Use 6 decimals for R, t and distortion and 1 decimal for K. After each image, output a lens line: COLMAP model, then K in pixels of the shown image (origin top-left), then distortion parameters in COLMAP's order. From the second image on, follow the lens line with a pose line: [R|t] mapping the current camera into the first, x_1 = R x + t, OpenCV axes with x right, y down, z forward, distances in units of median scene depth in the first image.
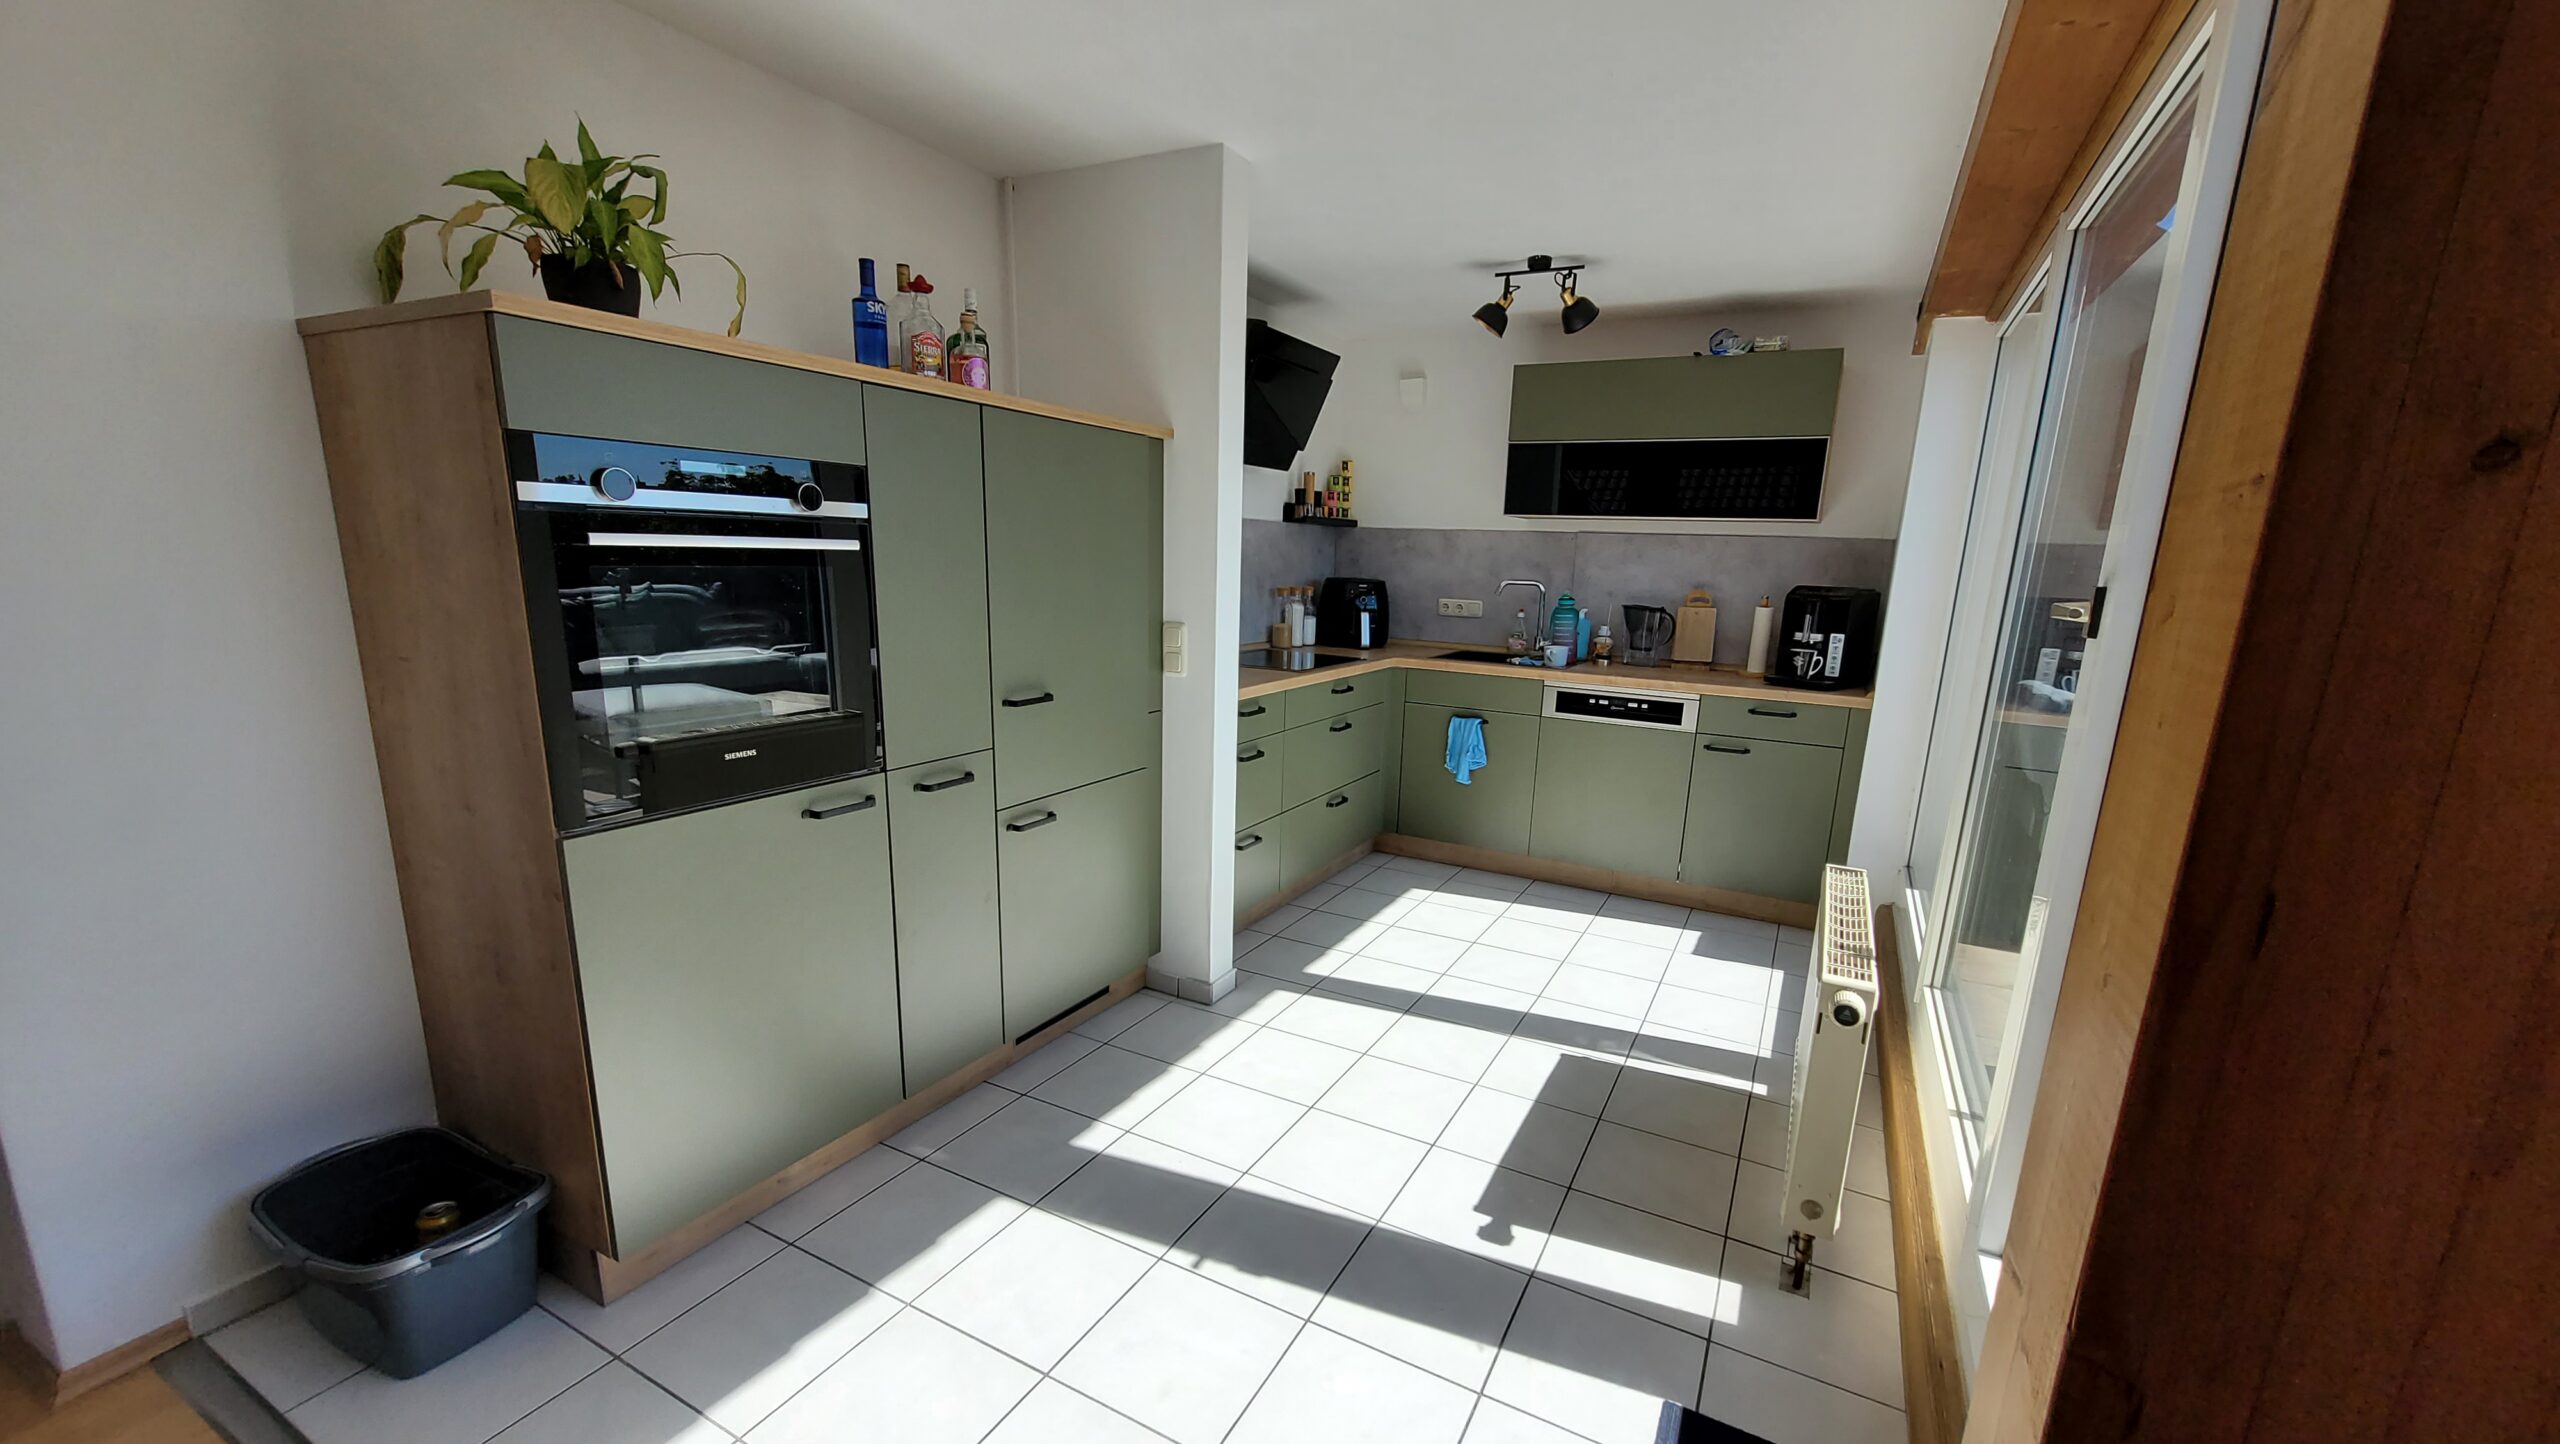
lens RADIAL K [[1004.1, 0, 1300.7], [0, 1004.1, 780.1], [0, 0, 1]] dist [0.000007, -0.000670]
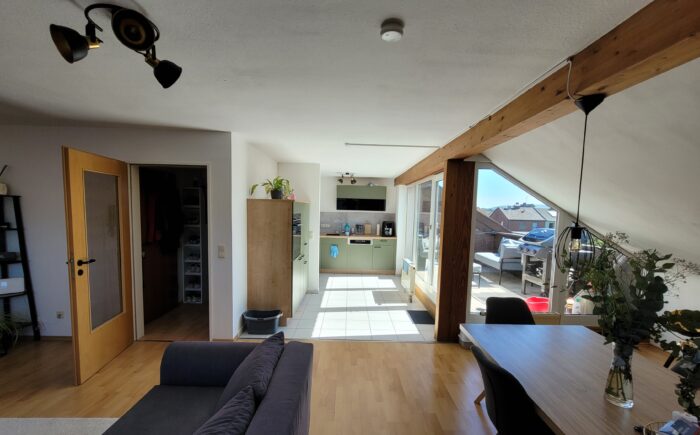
lens RADIAL K [[303.5, 0, 356.9], [0, 303.5, 235.0], [0, 0, 1]] dist [-0.001103, 0.000050]
pose [[0.873836, -0.053441, 0.483276, -0.613617], [0.111660, 0.989433, -0.092487, 0.056584], [-0.473227, 0.134781, 0.870569, -0.613643]]
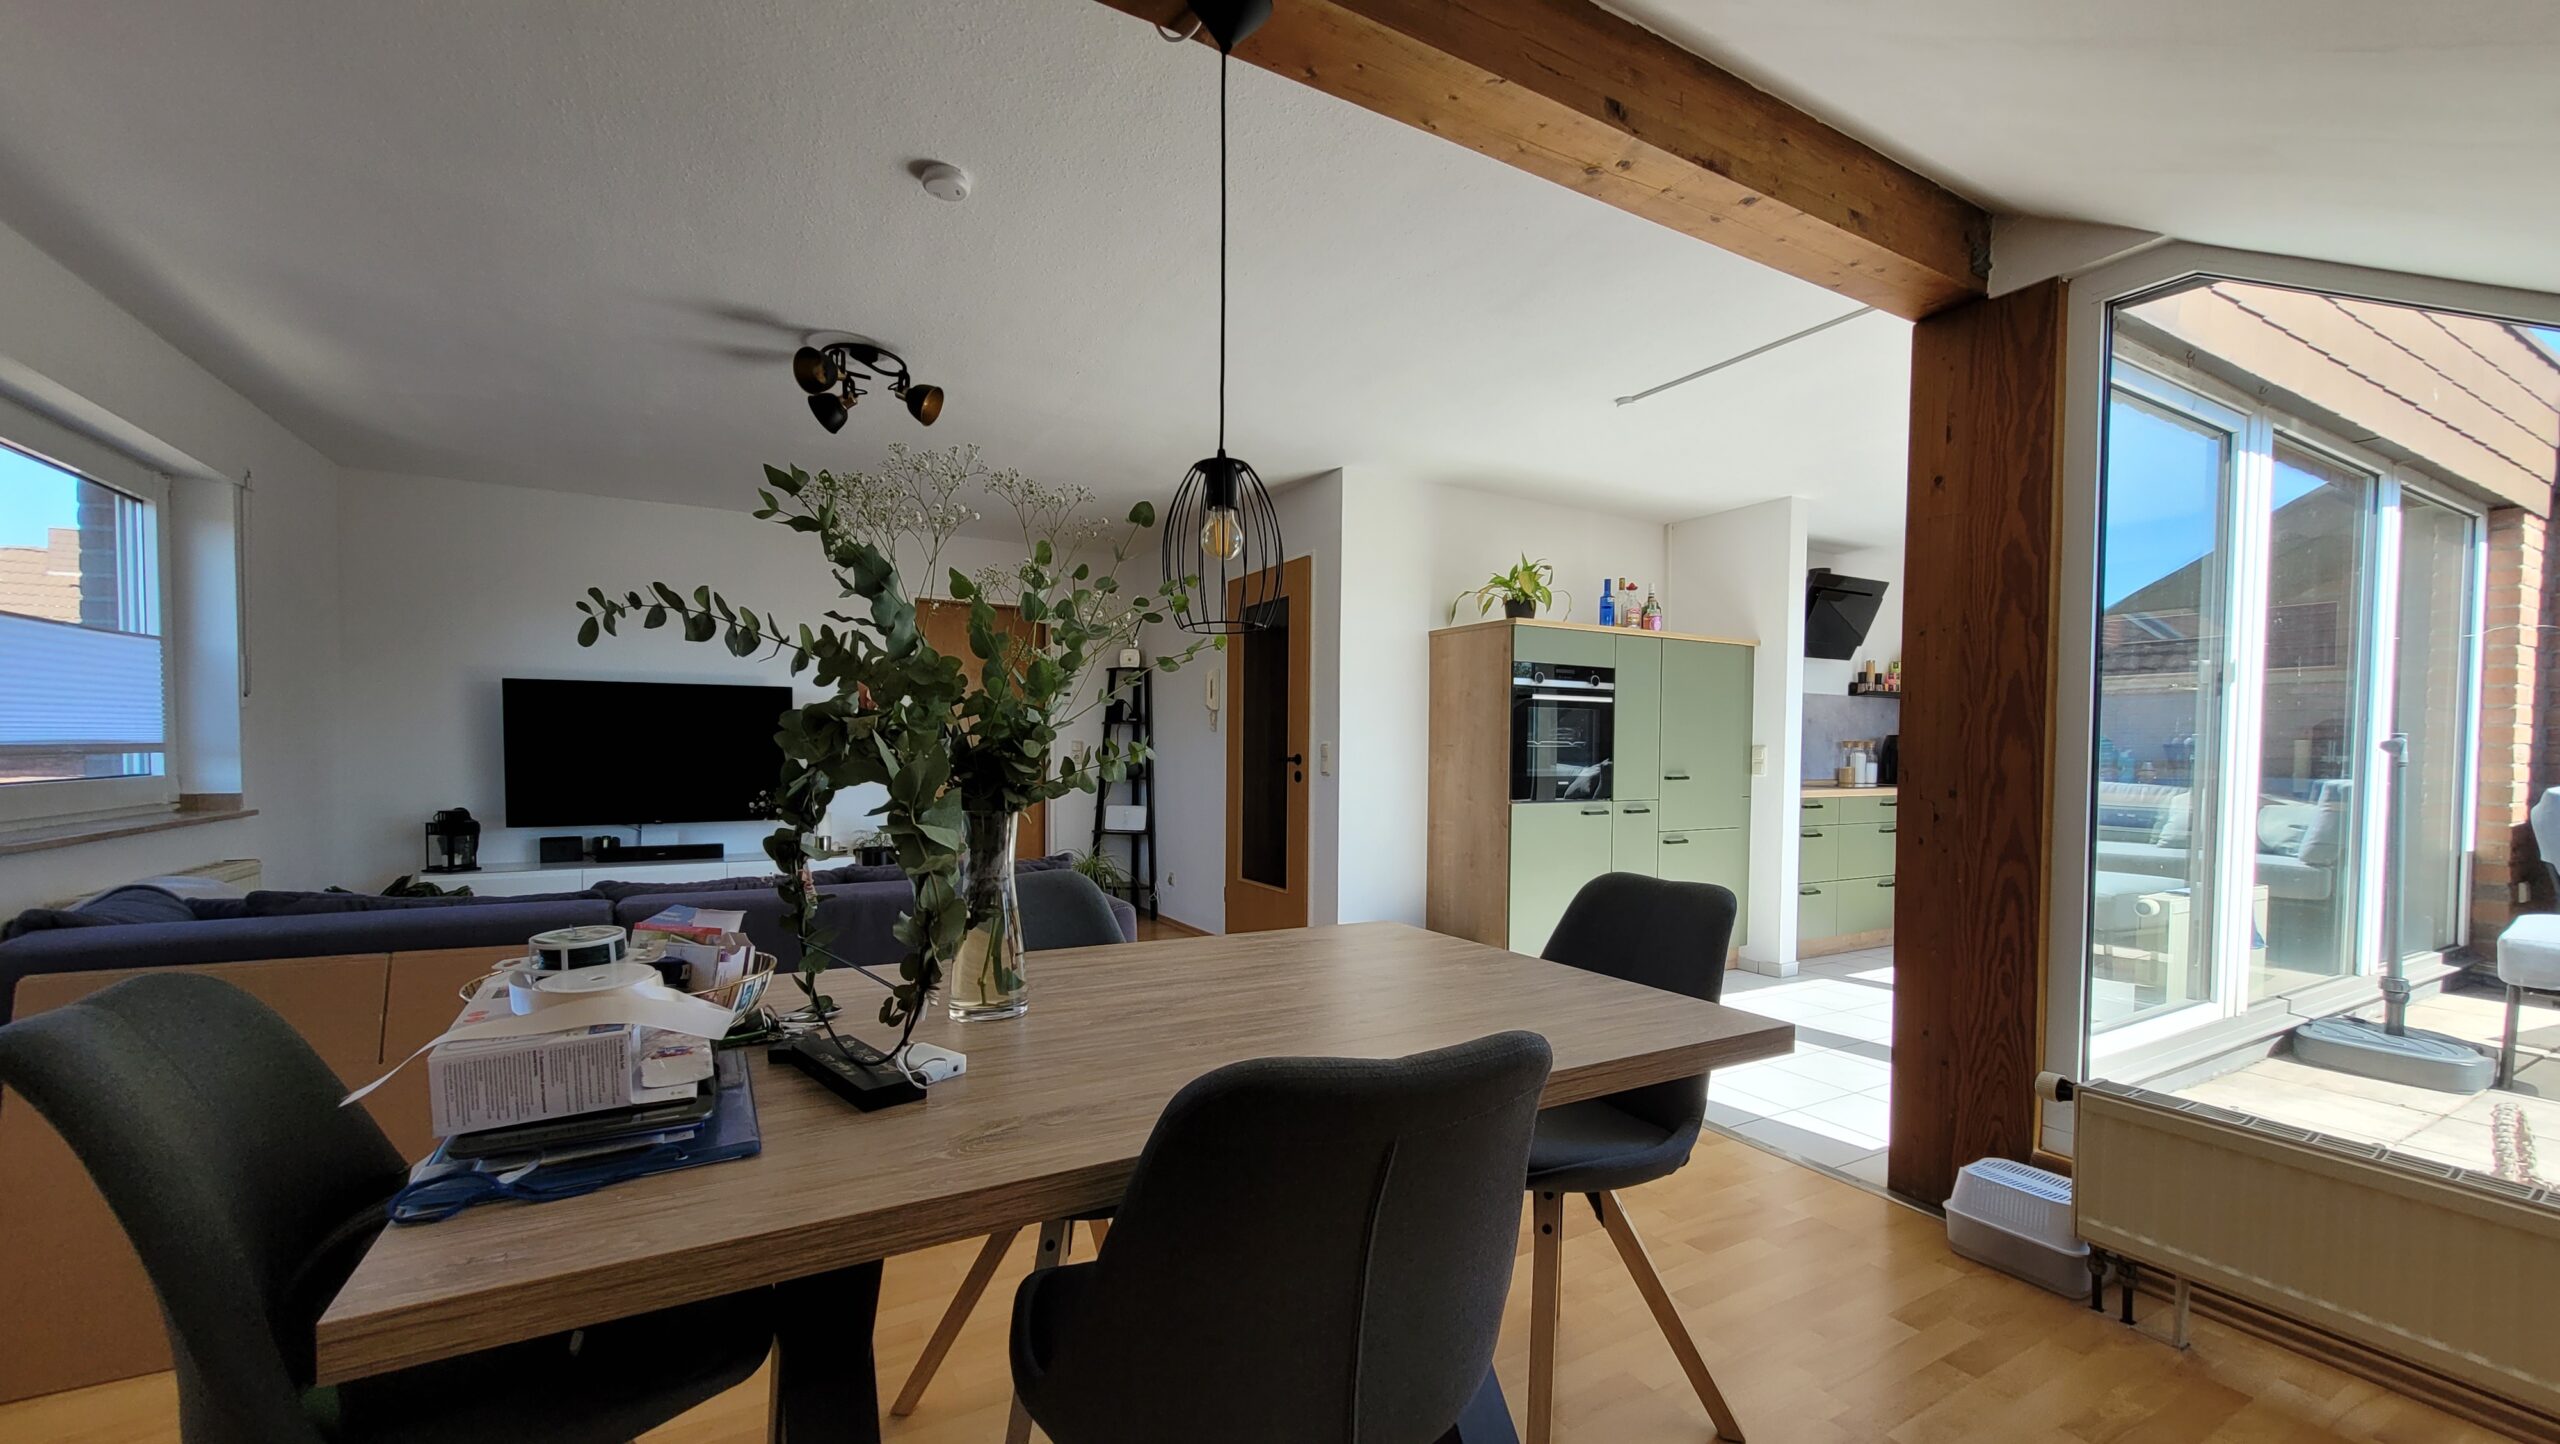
lens RADIAL K [[1004.1, 0, 1300.7], [0, 1004.1, 780.1], [0, 0, 1]] dist [0.000007, -0.000670]
pose [[0.845824, -0.009832, -0.533371, 0.101189], [-0.099605, 0.979337, -0.176007, 0.222192], [0.524080, 0.201998, 0.827368, -0.658714]]
